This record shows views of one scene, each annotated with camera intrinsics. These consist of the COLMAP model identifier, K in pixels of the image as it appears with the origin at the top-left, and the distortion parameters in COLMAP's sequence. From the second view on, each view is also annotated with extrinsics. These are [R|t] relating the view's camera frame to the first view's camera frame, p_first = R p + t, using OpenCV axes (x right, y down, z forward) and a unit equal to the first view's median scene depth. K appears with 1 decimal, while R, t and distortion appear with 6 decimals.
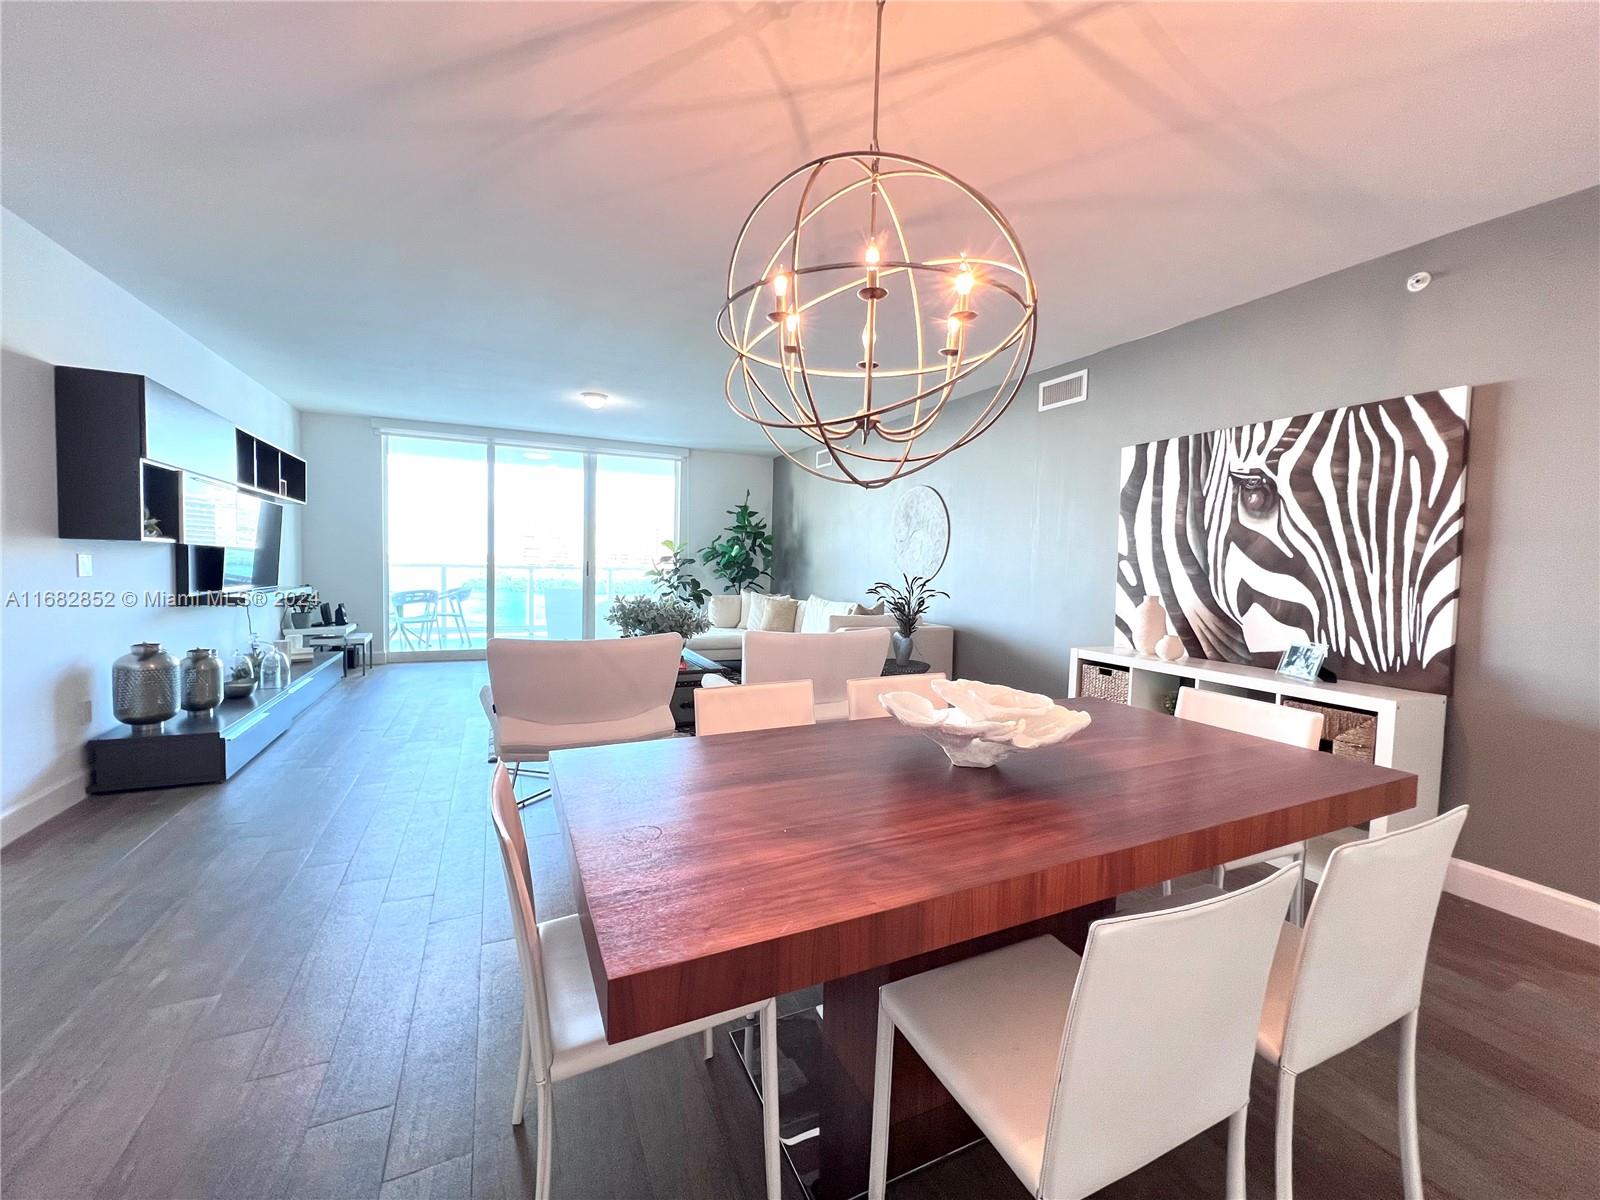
lens RADIAL K [[643.7, 0, 792.7], [0, 643.7, 591.7], [0, 0, 1]] dist [0.002826, -0.000011]
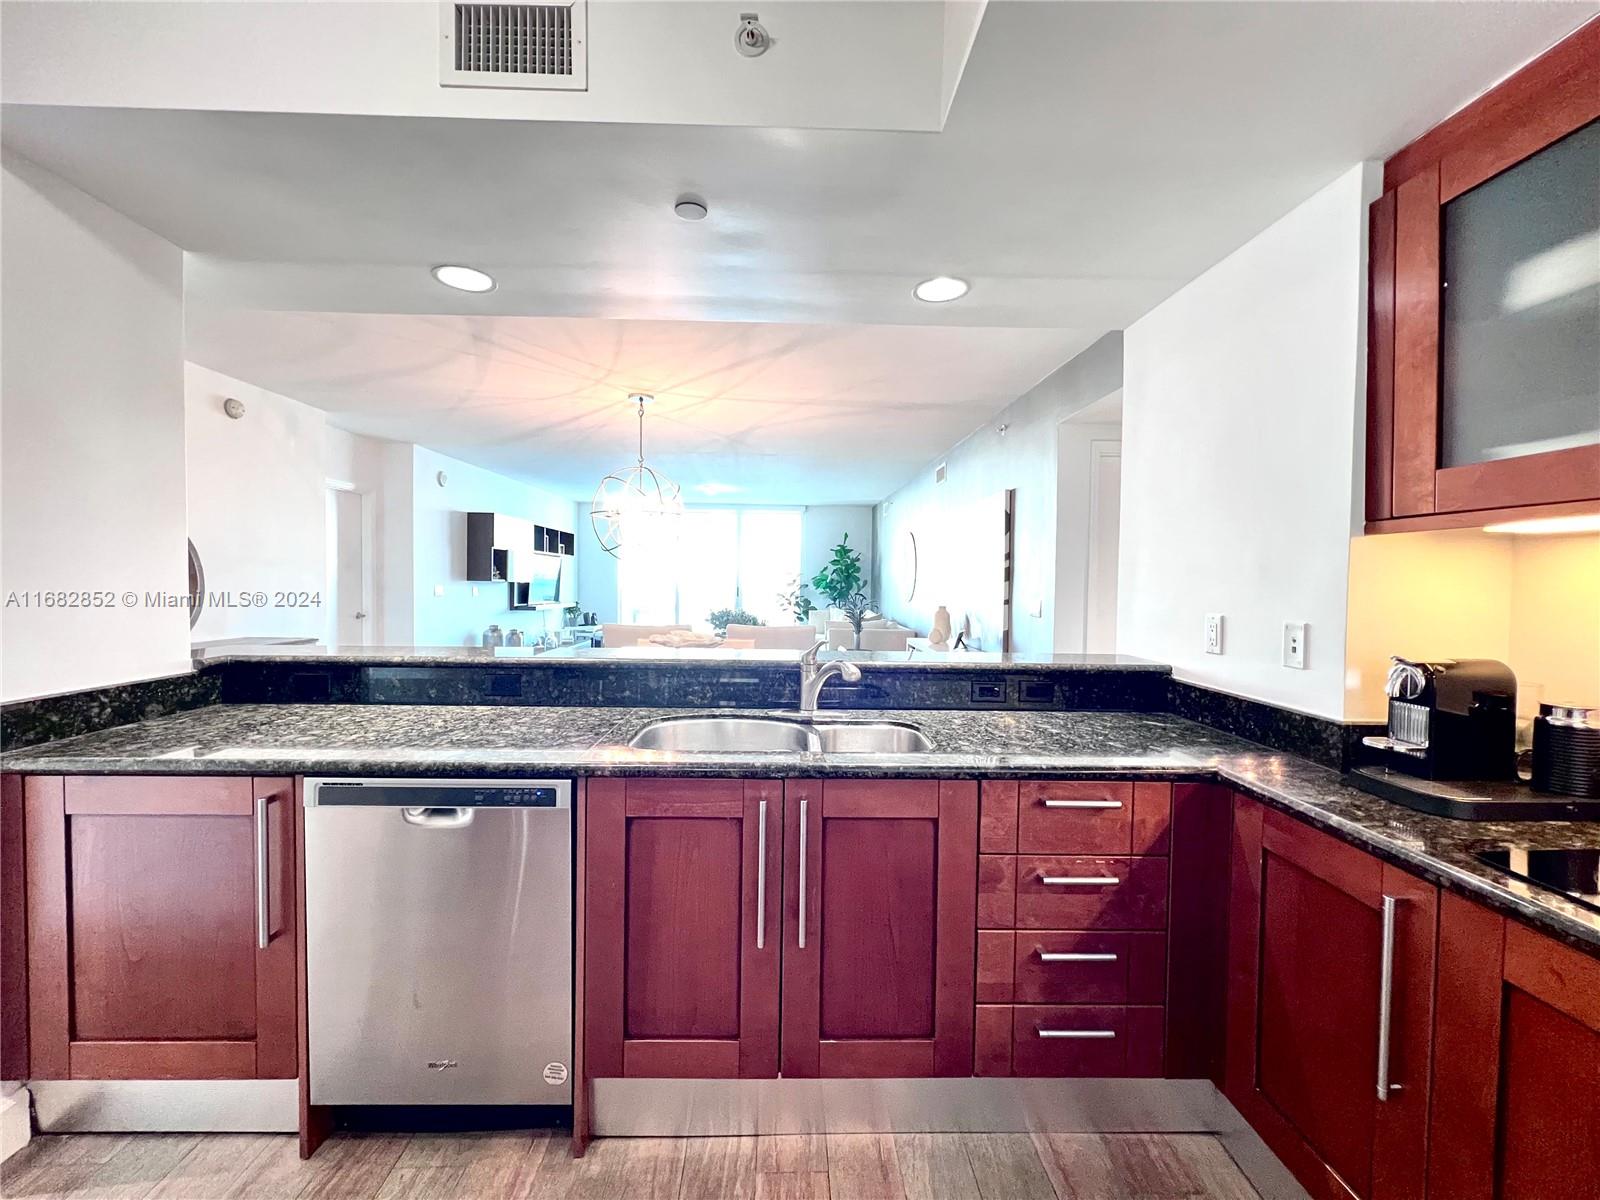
lens RADIAL K [[643.7, 0, 802.1], [0, 643.7, 600.7], [0, 0, 1]] dist [0.002826, -0.000011]
pose [[0.919047, -0.000828, -0.394147, 0.624355], [-0.007904, 0.999758, -0.020529, 0.020722], [0.394068, 0.021983, 0.918818, -0.466267]]
